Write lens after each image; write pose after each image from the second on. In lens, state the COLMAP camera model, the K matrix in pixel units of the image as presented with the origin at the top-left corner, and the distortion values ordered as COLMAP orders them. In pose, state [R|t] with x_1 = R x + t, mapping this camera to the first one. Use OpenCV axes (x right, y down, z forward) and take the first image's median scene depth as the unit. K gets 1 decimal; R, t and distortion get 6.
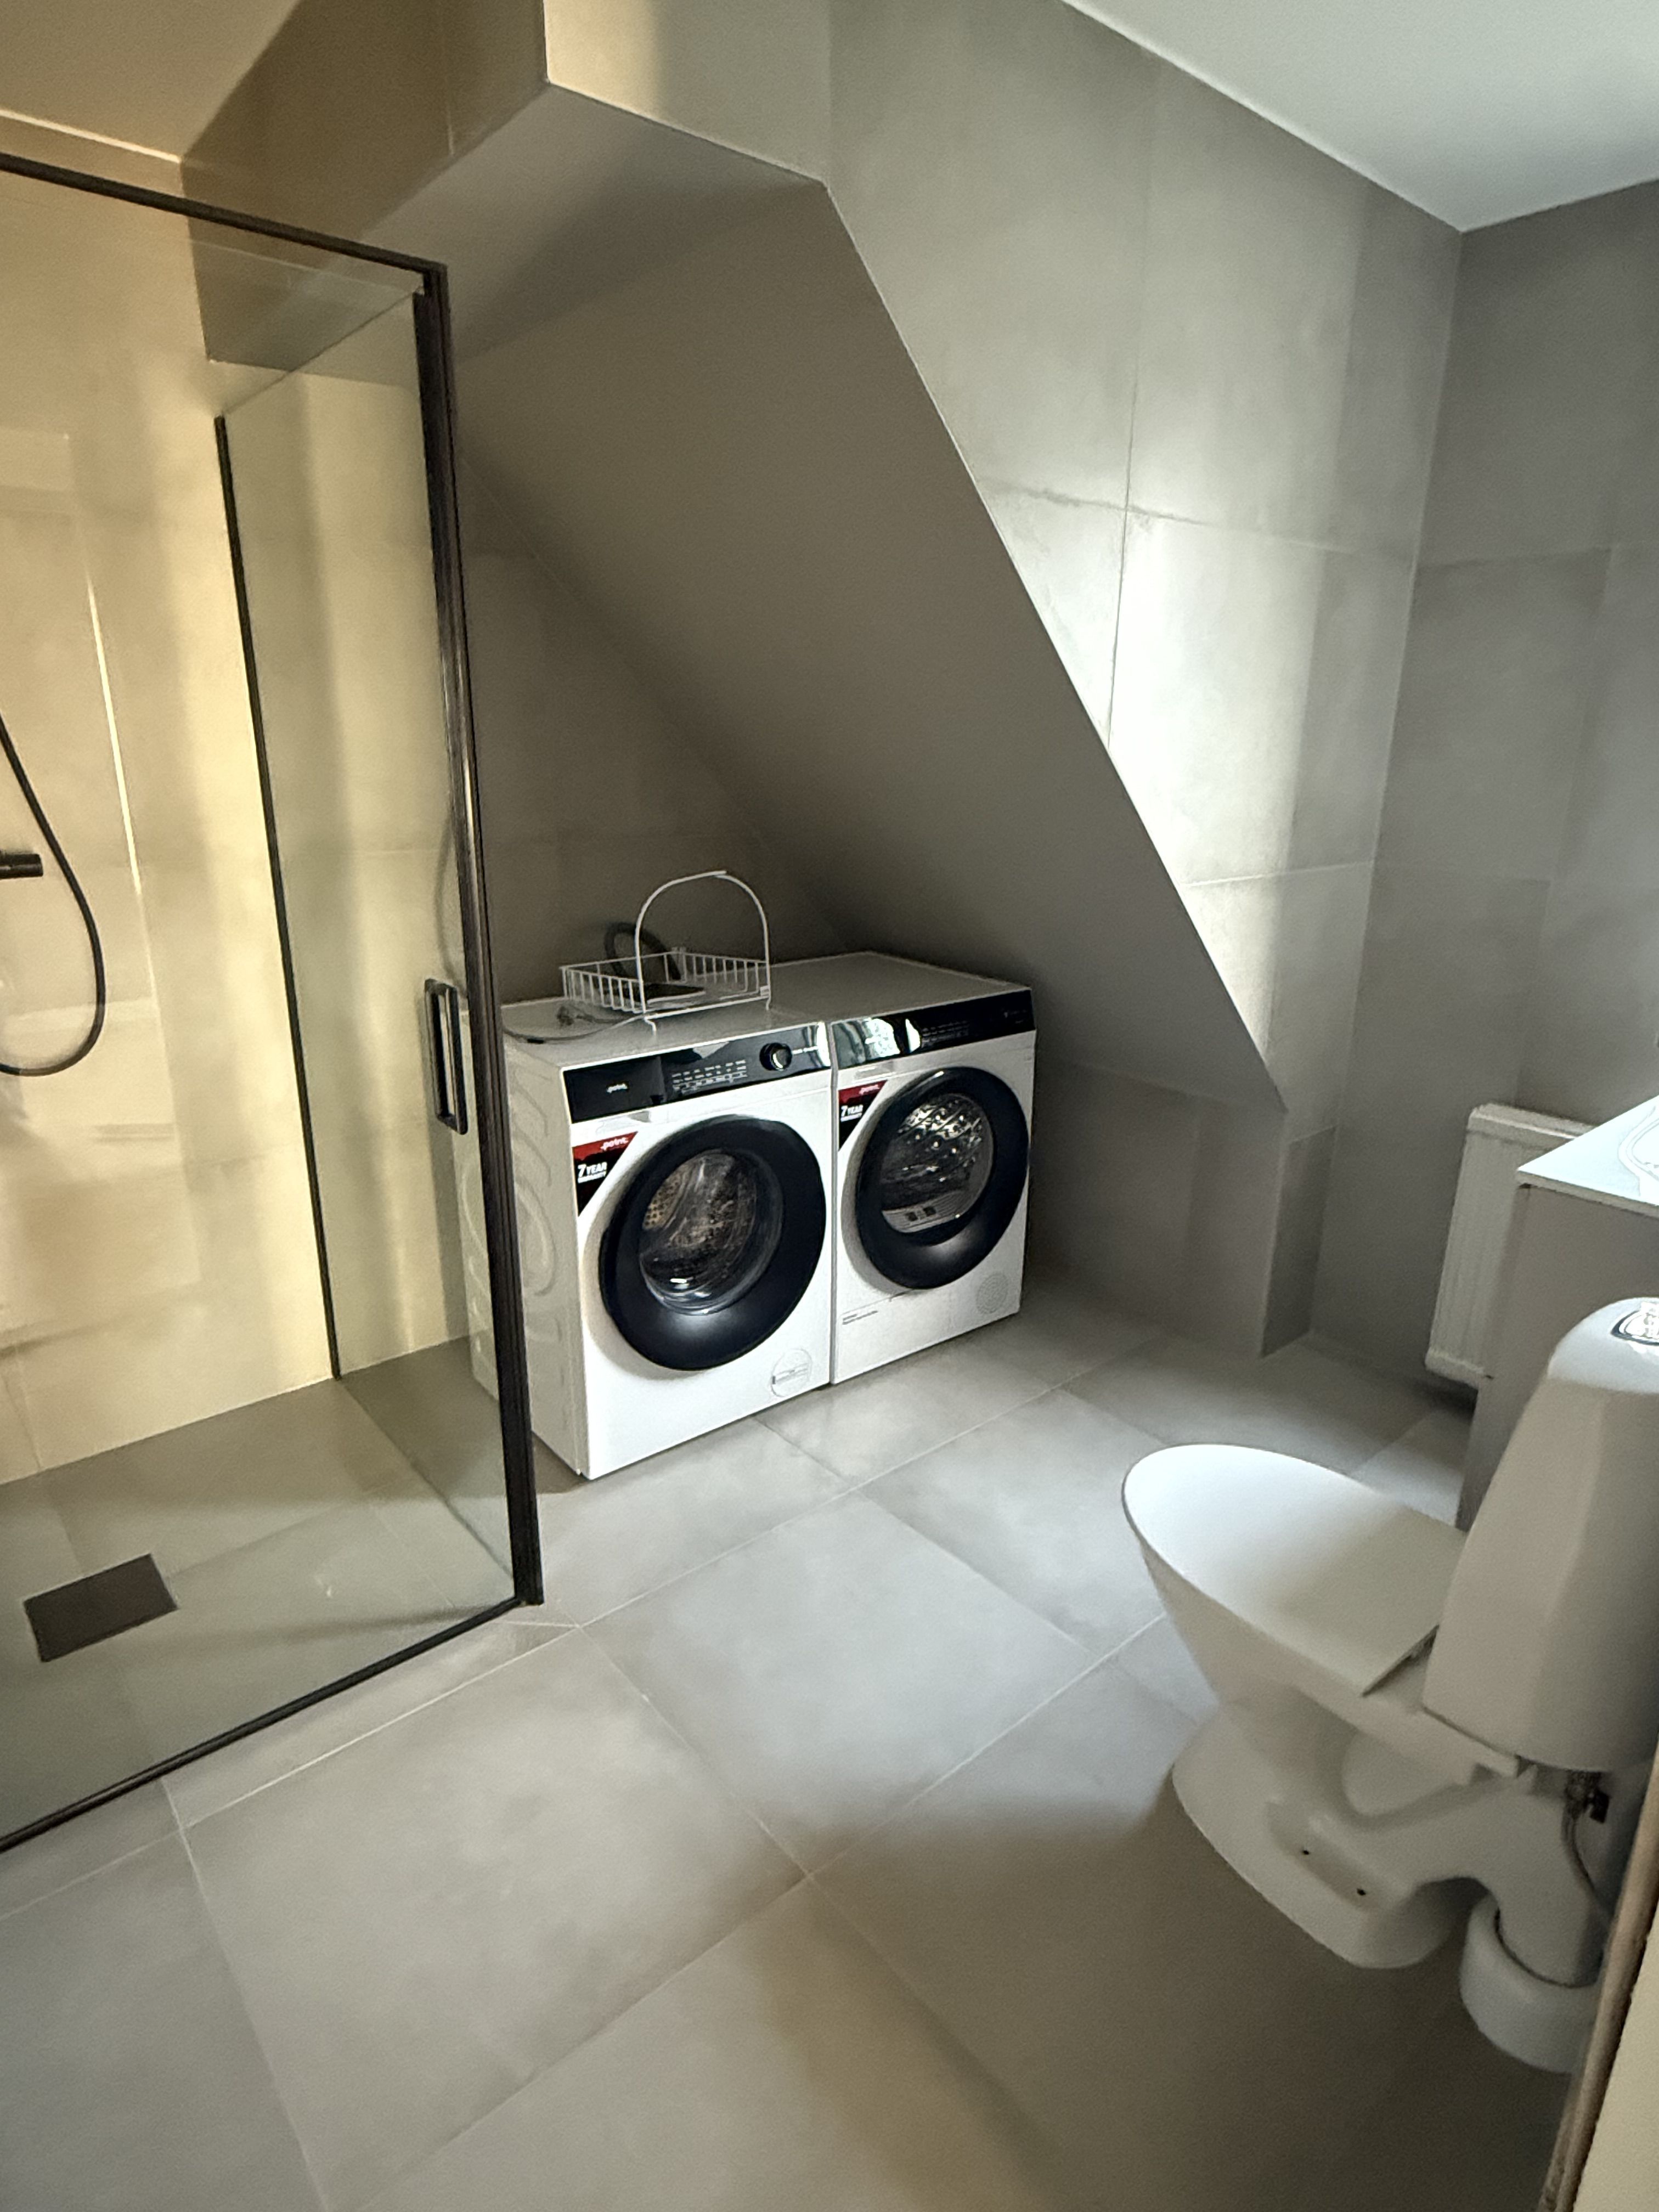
lens RADIAL K [[1217.2, 0, 829.5], [0, 1217.2, 1106.0], [0, 0, 1]] dist [-0.004419, 0.000600]
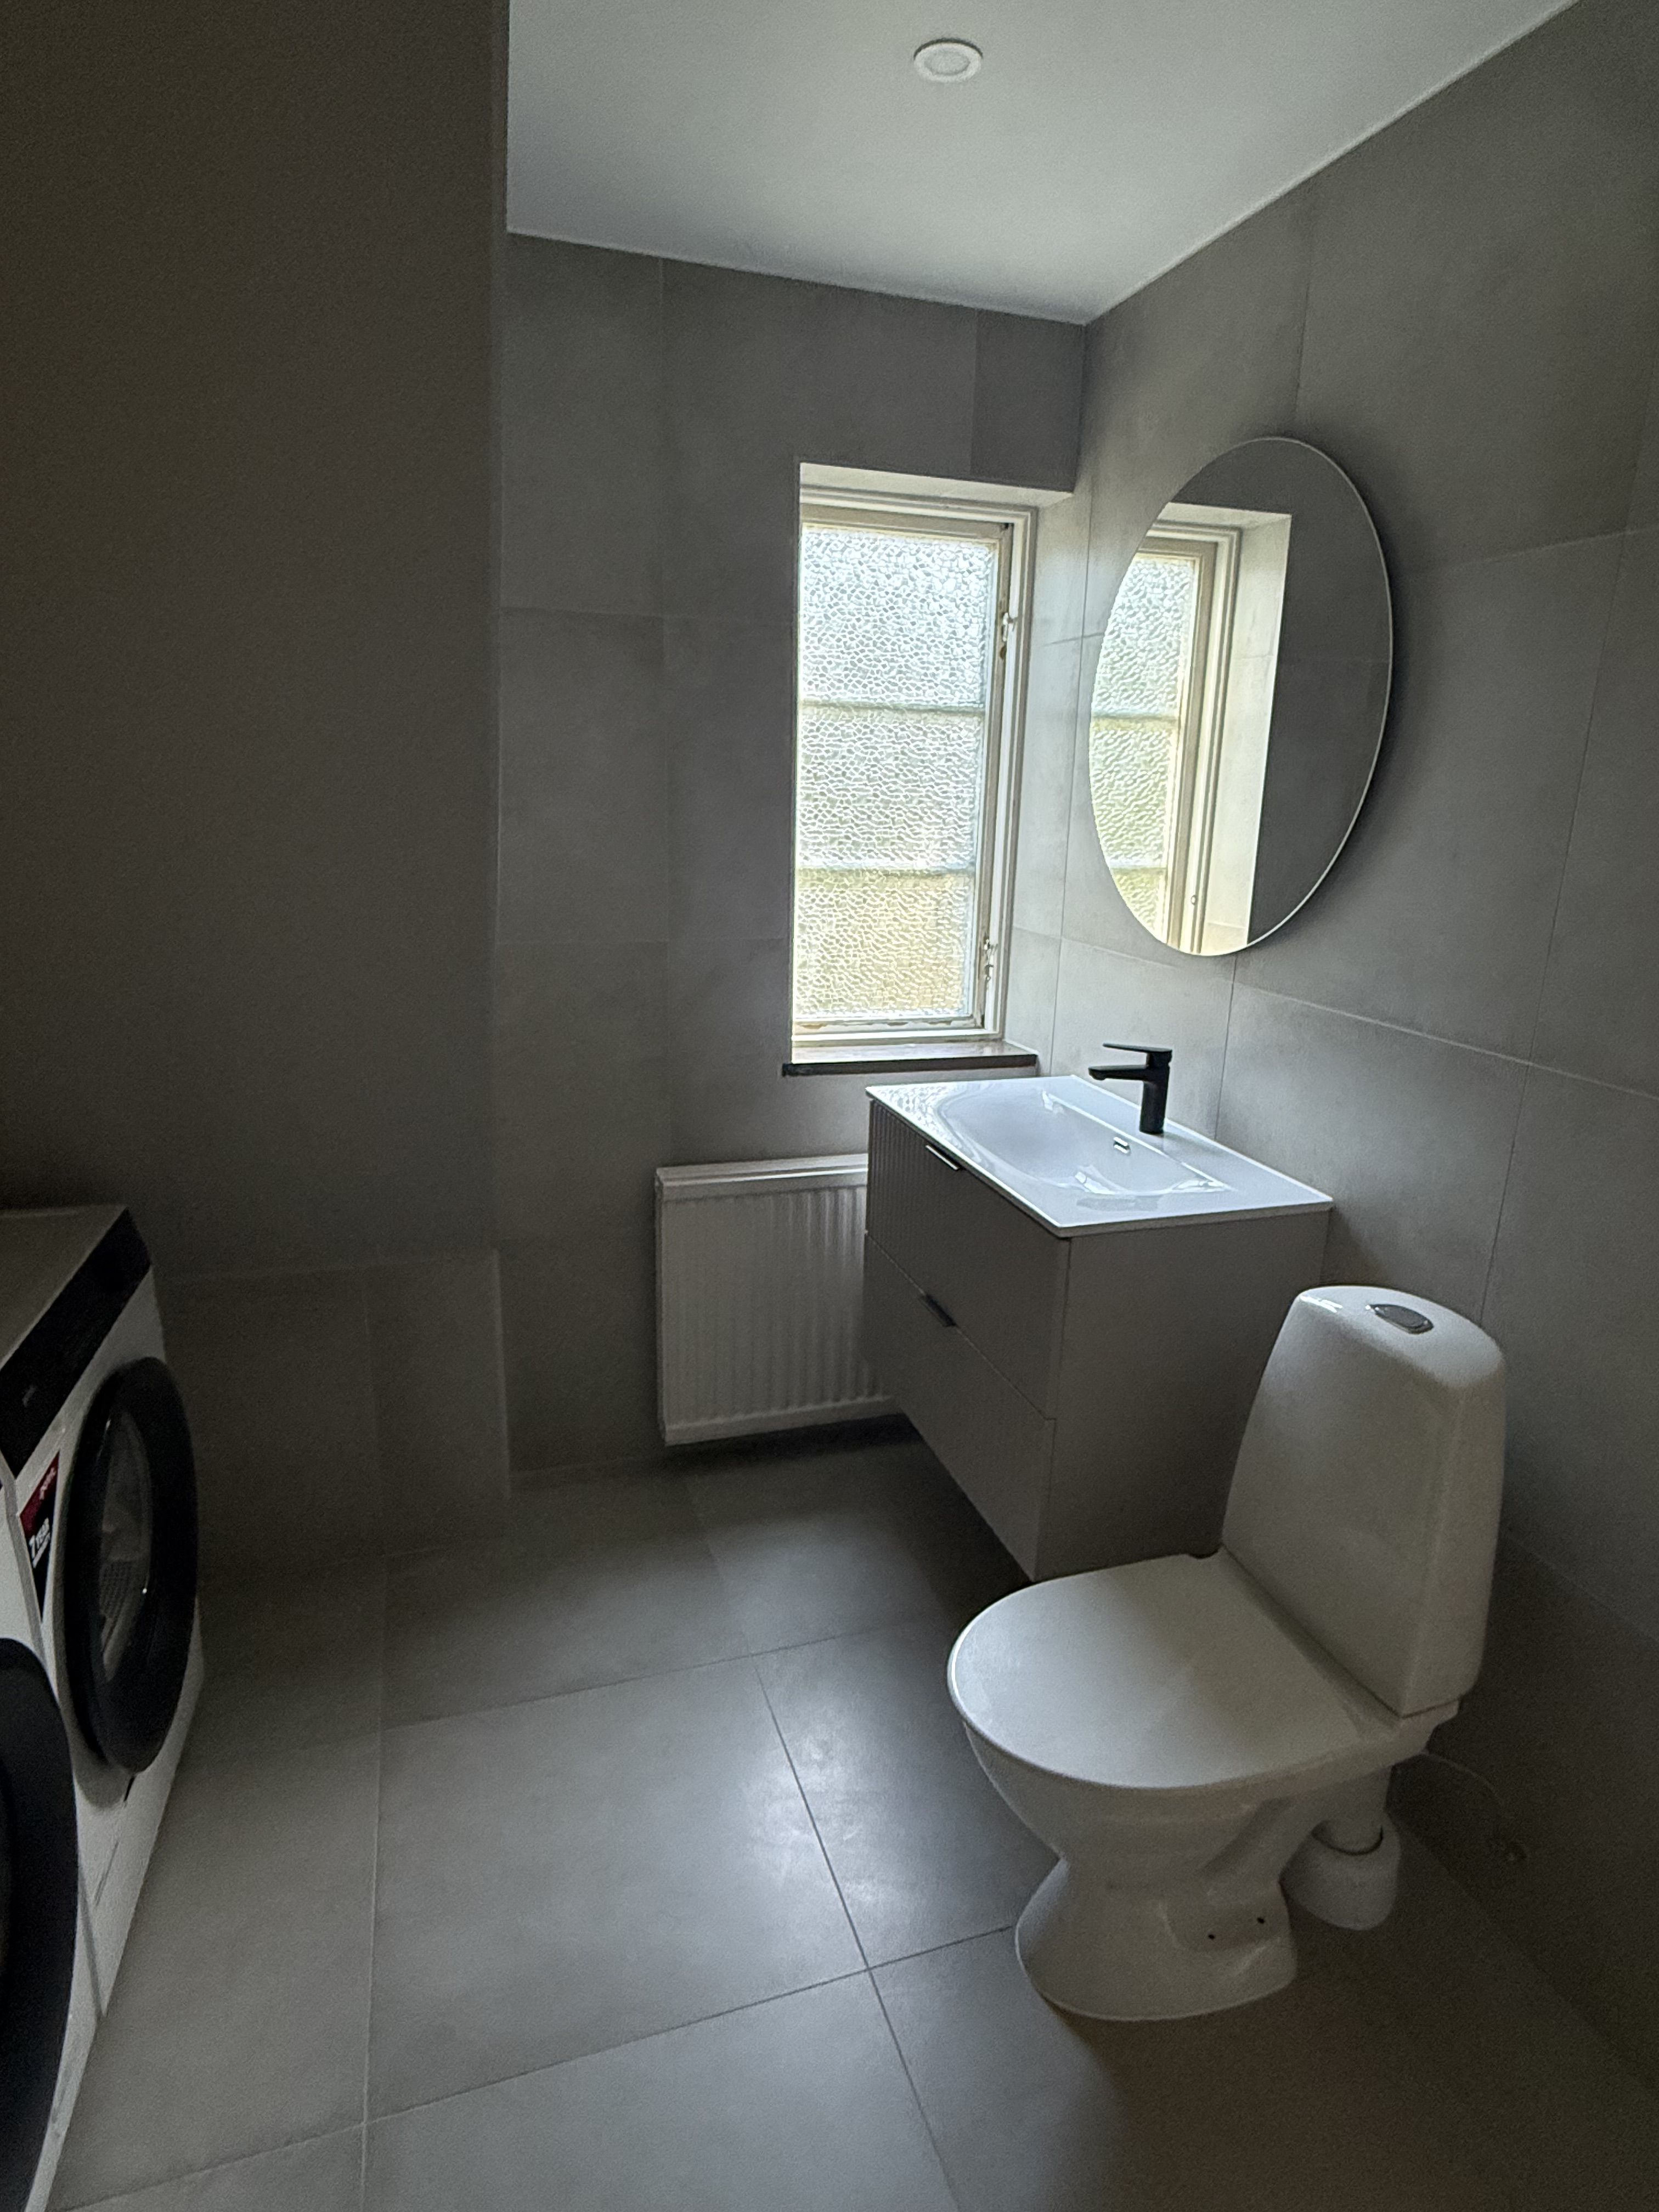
lens RADIAL K [[1217.2, 0, 829.5], [0, 1217.2, 1106.0], [0, 0, 1]] dist [-0.004419, 0.000600]
pose [[0.375138, -0.244175, 0.894232, -0.279866], [0.256955, 0.954271, 0.152775, -0.168940], [-0.890643, 0.172466, 0.420725, 0.462150]]
